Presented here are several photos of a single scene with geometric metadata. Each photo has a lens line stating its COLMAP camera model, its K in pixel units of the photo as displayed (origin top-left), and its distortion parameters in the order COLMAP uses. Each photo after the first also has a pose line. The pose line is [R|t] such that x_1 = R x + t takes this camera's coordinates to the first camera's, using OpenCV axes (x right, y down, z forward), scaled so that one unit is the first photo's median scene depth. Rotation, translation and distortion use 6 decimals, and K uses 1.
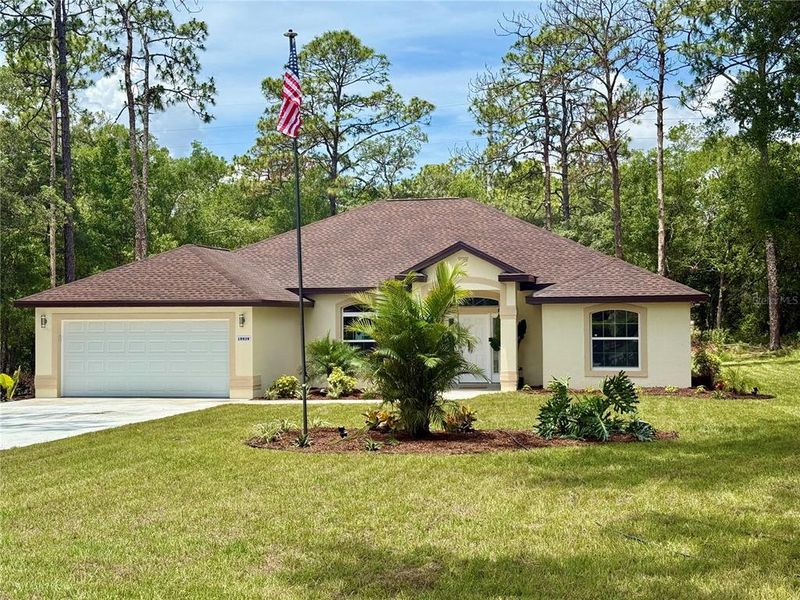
lens RADIAL K [[1095.1, 0, 400.0], [0, 1095.1, 300.0], [0, 0, 1]] dist [0.157023, -0.013288]
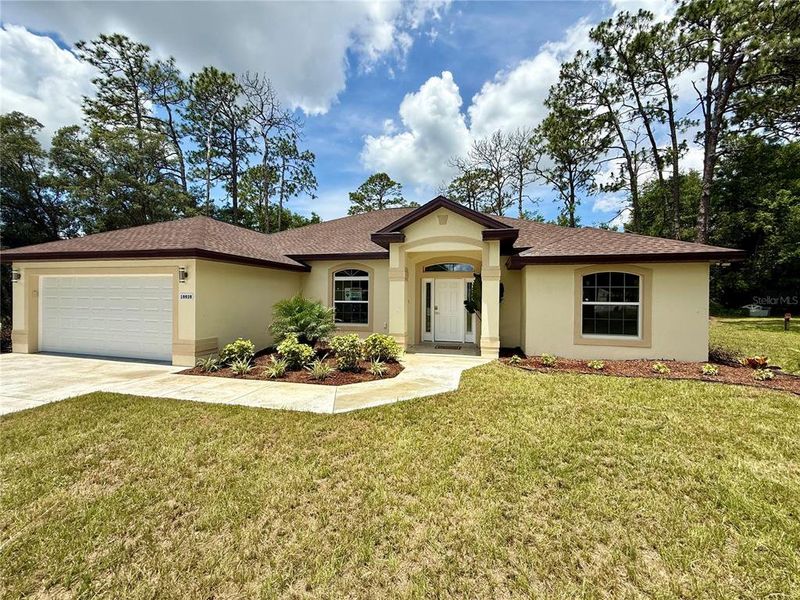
lens RADIAL K [[315.5, 0, 398.5], [0, 315.5, 299.3], [0, 0, 1]] dist [0.000664, 0.000322]
pose [[0.999158, 0.016412, -0.037602, 0.028454], [-0.015343, 0.999475, 0.028536, 0.024510], [0.038051, -0.027935, 0.998885, 0.672131]]
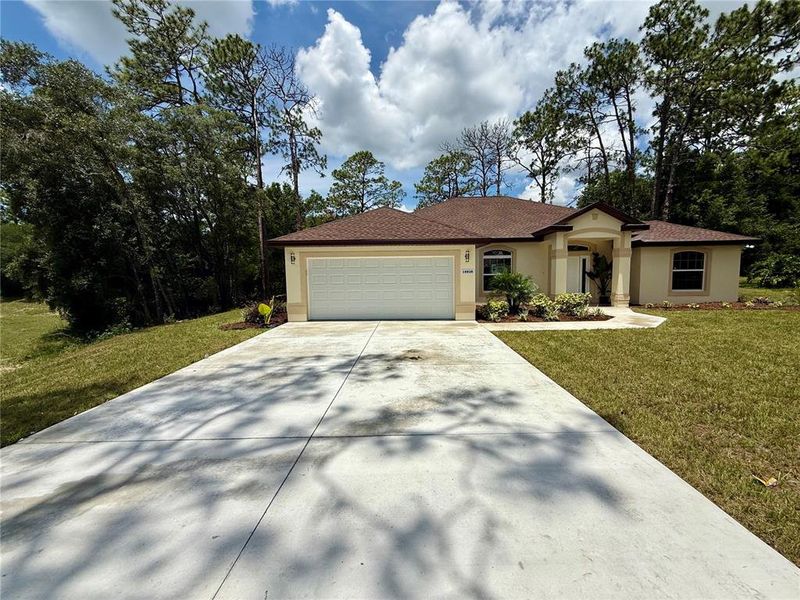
lens RADIAL K [[315.5, 0, 398.5], [0, 315.5, 299.3], [0, 0, 1]] dist [0.000664, 0.000322]
pose [[0.983834, -0.022629, 0.177645, -0.247707], [0.004416, 0.994748, 0.102256, 0.026208], [-0.179026, -0.099819, 0.978768, 0.590821]]
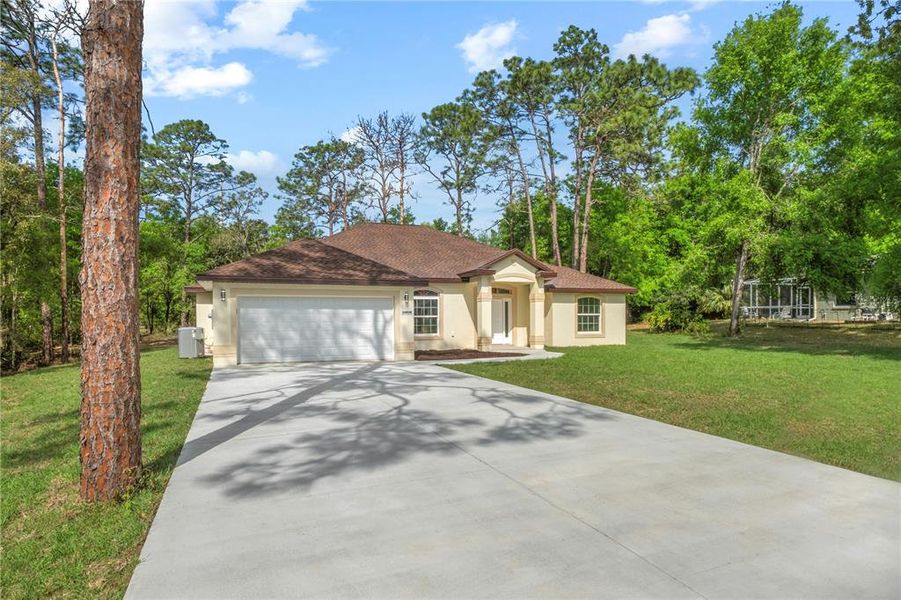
lens RADIAL K [[527.1, 0, 452.0], [0, 527.1, 351.6], [0, 0, 1]] dist [-0.039024, -0.000224]
pose [[0.825697, -0.035106, 0.563020, -0.383468], [-0.012520, 0.996675, 0.080506, 0.027117], [-0.563975, -0.073523, 0.822512, 0.423924]]
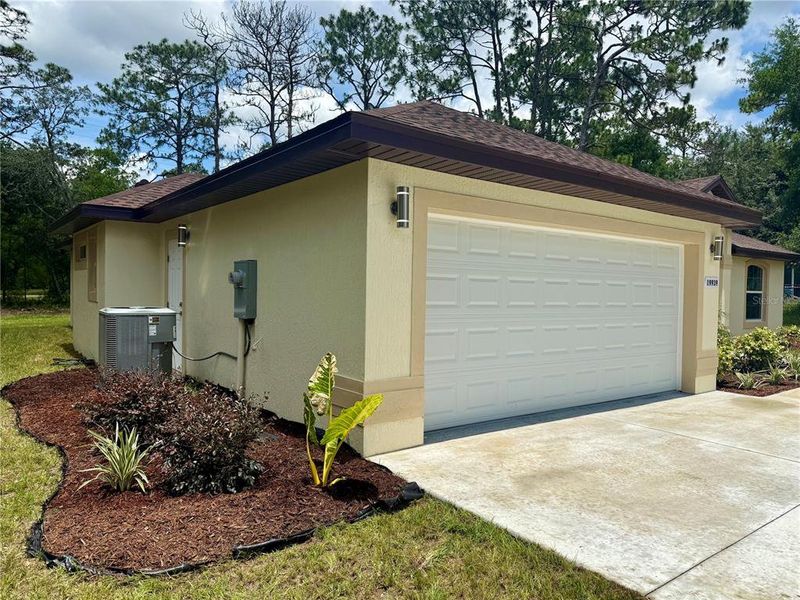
lens RADIAL K [[557.8, 0, 398.4], [0, 557.8, 306.5], [0, 0, 1]] dist [0.053773, -0.060933]
pose [[0.657276, -0.003201, 0.753643, -0.401773], [-0.042158, 0.998269, 0.041006, 0.037468], [-0.752470, -0.058724, 0.656003, 0.824630]]
